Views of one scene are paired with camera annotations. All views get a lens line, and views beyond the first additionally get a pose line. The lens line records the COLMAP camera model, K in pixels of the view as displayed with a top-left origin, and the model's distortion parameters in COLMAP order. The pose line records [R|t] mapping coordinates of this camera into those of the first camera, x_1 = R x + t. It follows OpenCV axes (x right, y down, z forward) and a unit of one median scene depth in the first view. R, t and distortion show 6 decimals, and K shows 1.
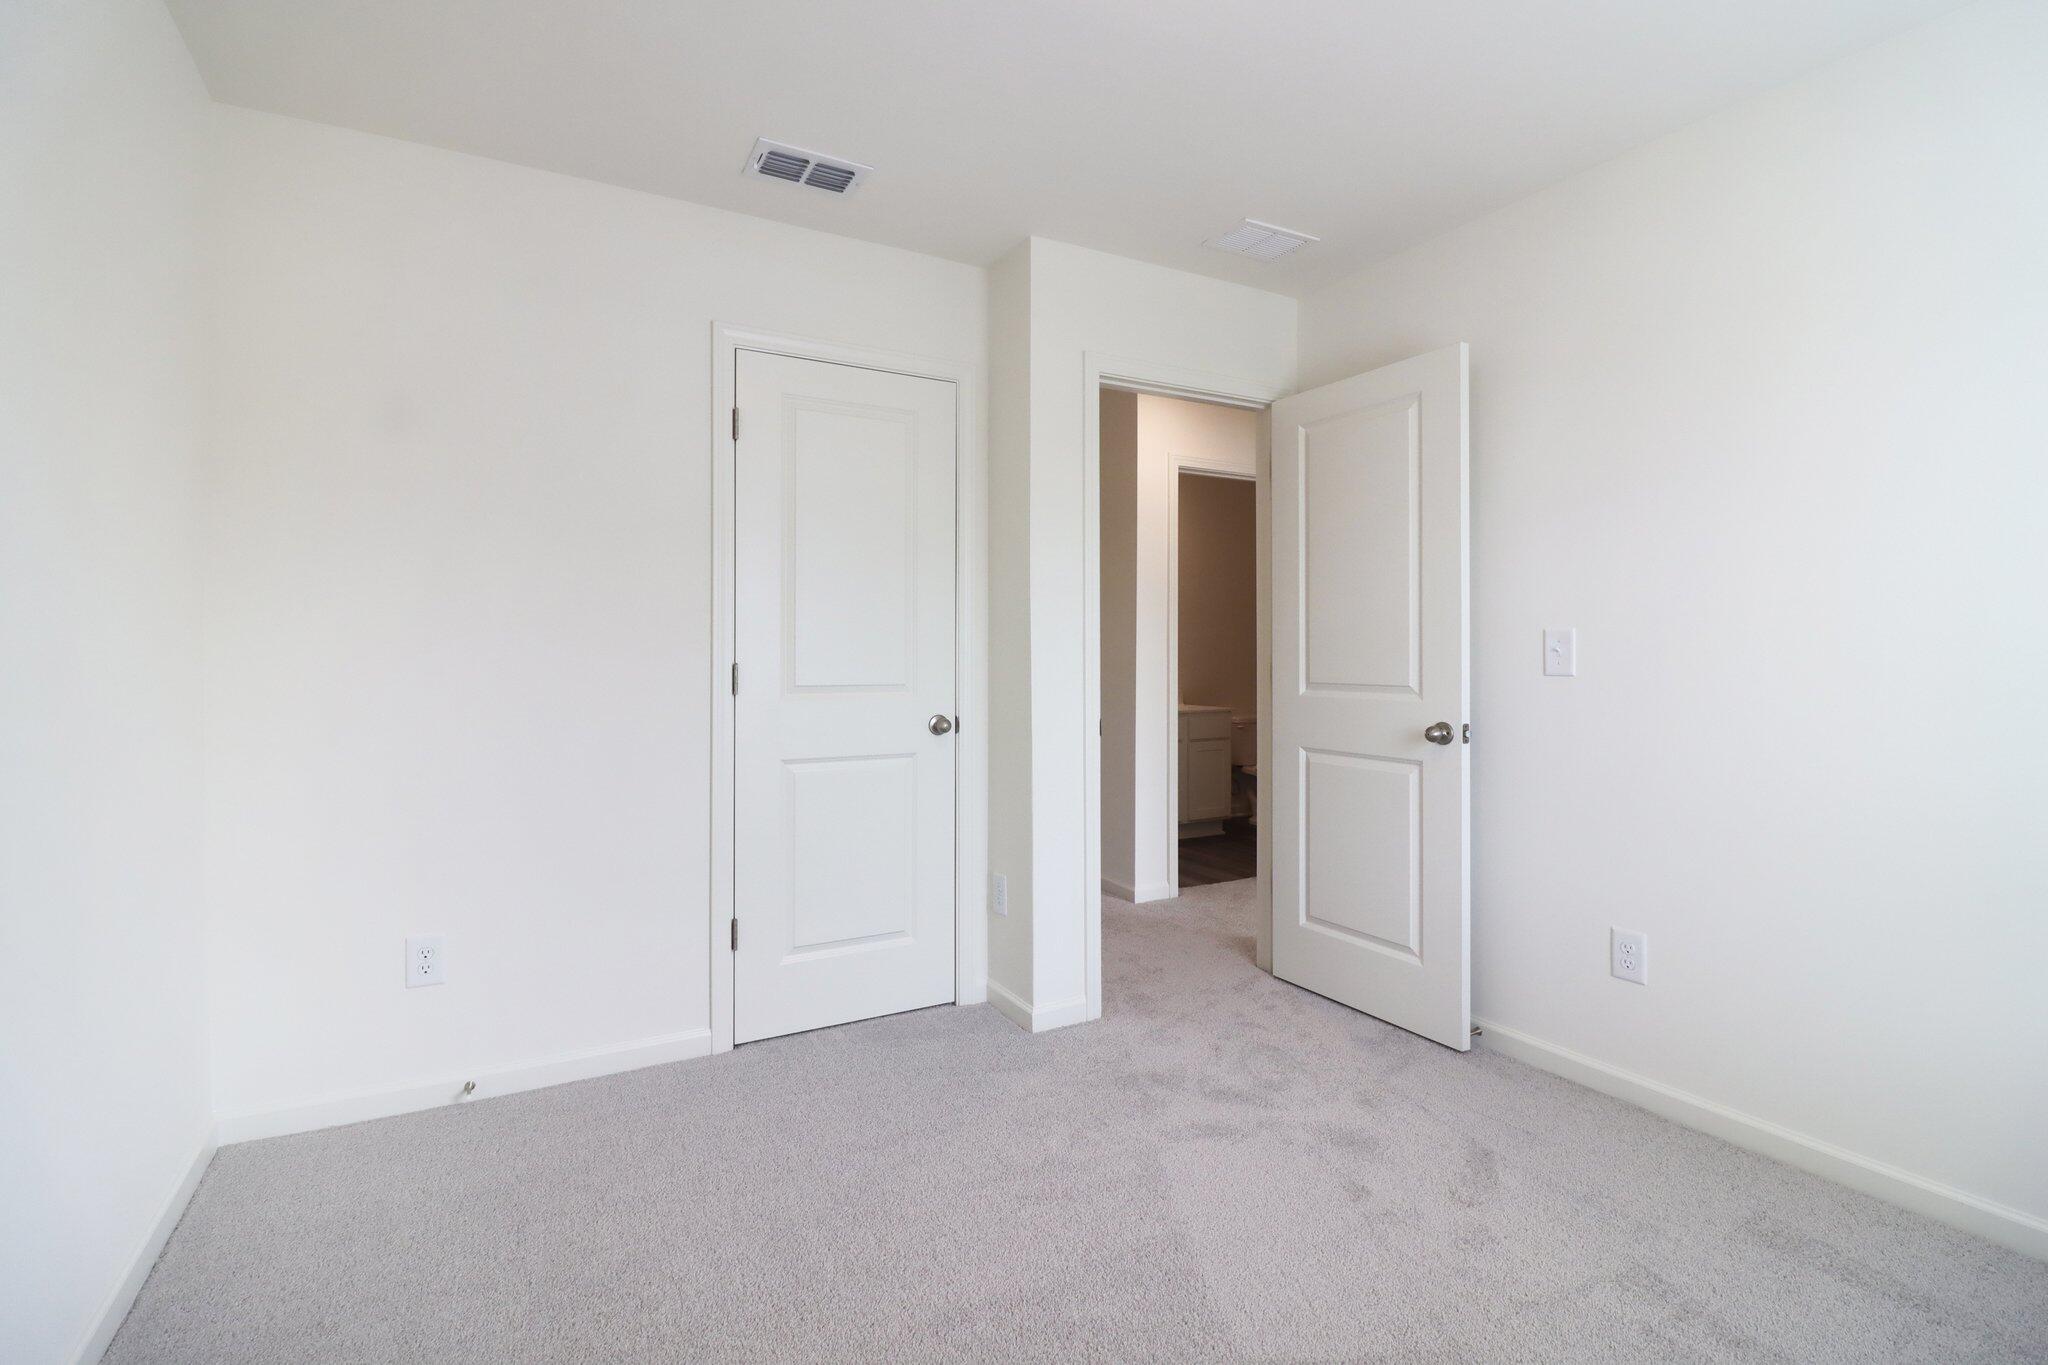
lens RADIAL K [[951.4, 0, 1031.0], [0, 951.4, 649.2], [0, 0, 1]] dist [0.002514, -0.013066]
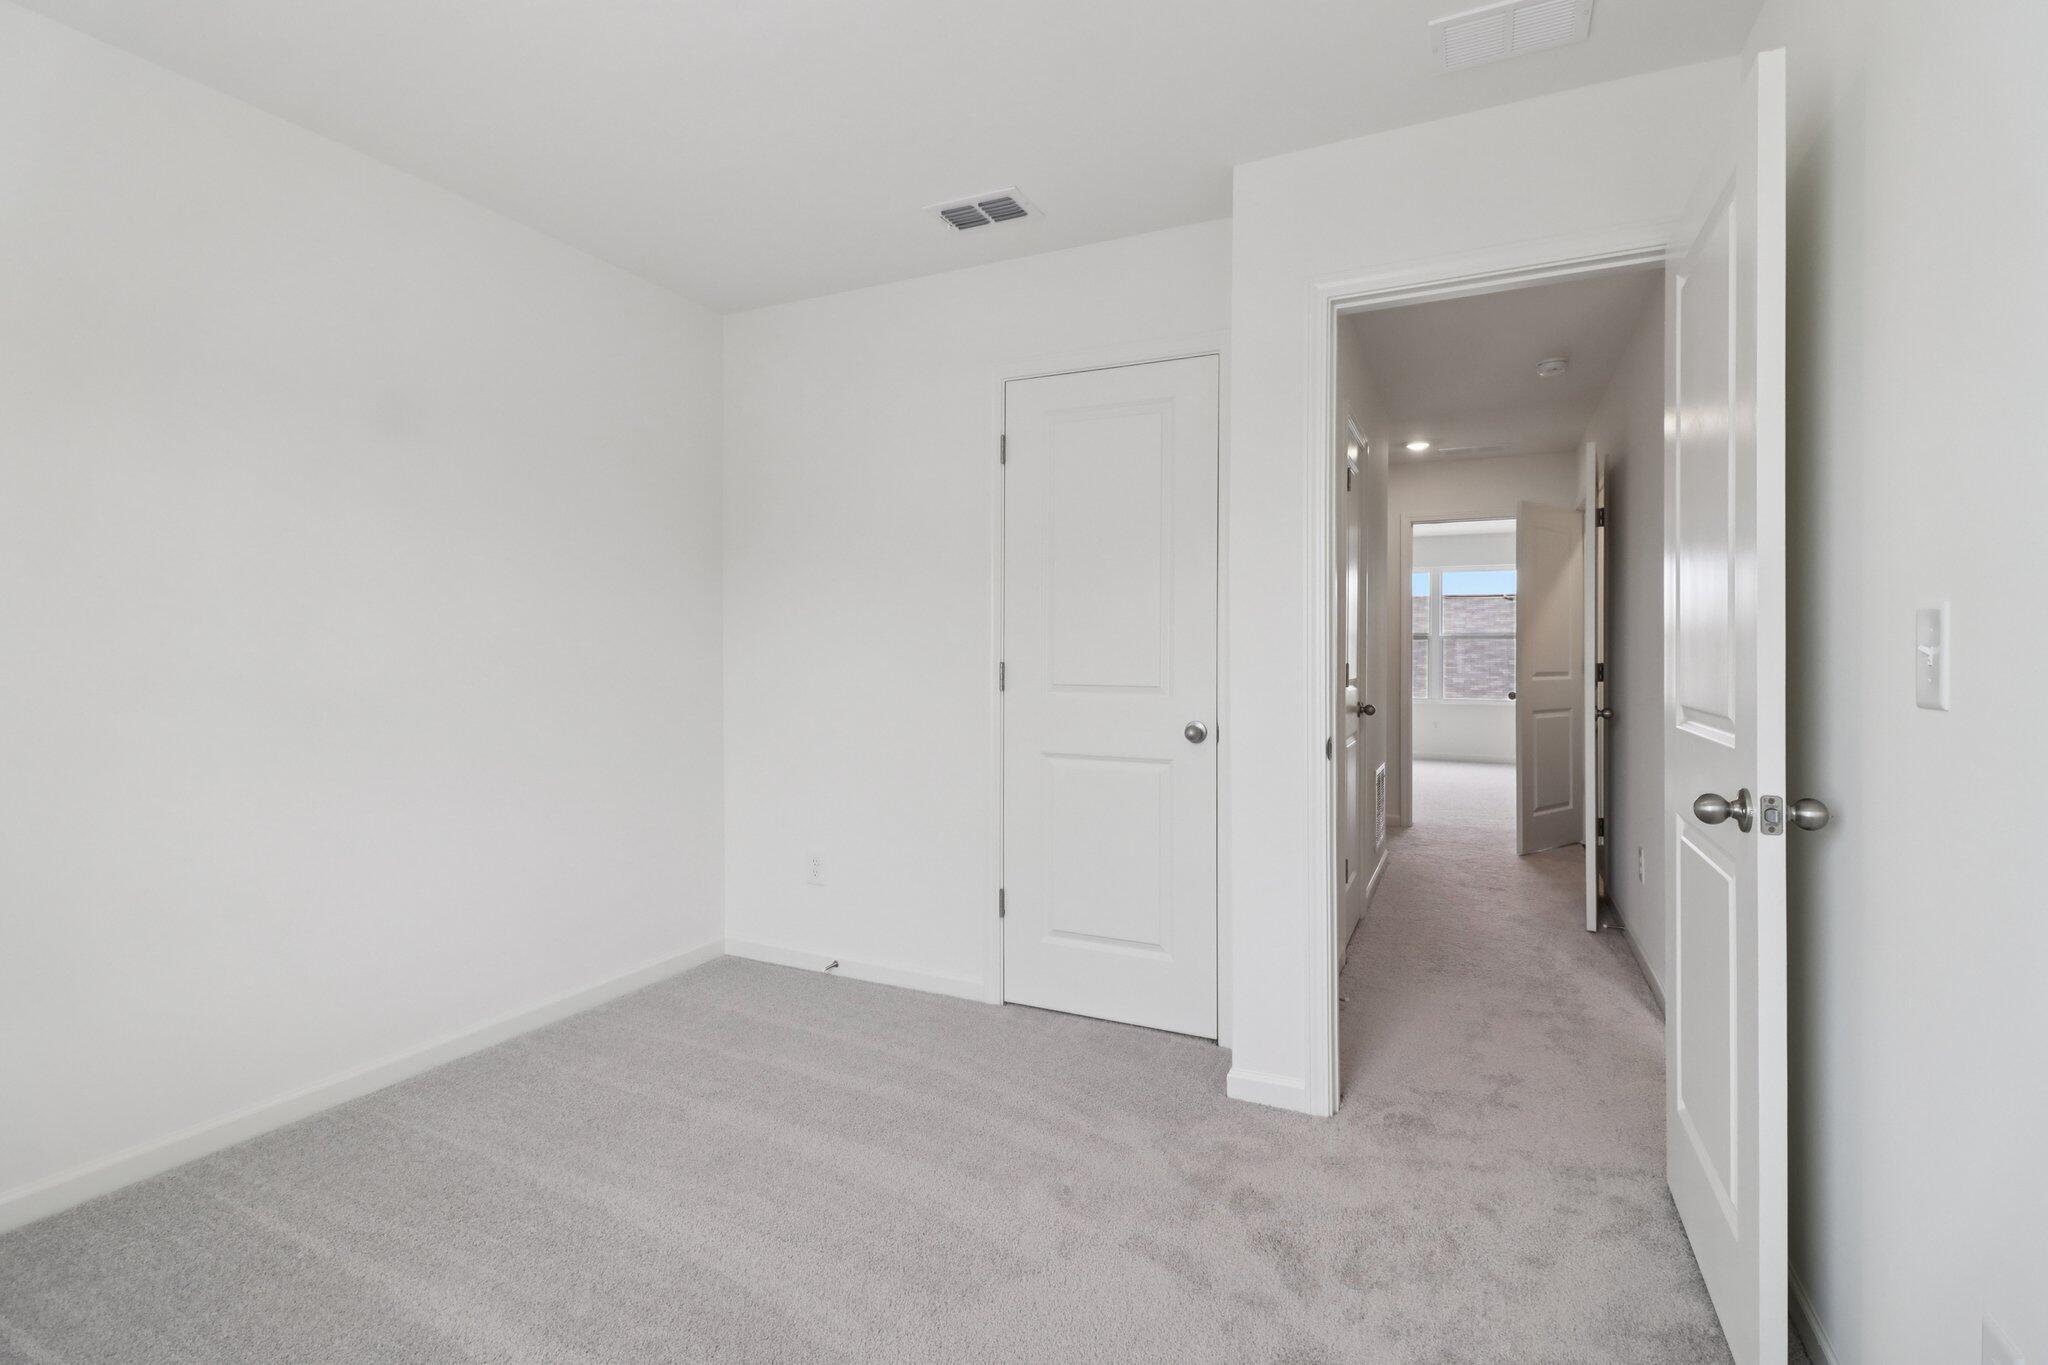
lens RADIAL K [[968.3, 0, 1016.6], [0, 968.3, 650.4], [0, 0, 1]] dist [0.000451, -0.000080]
pose [[0.567914, 0.001085, -0.823087, 0.619415], [0.000860, 0.999998, 0.001912, -0.001637], [0.823088, -0.001794, 0.567912, 0.351029]]
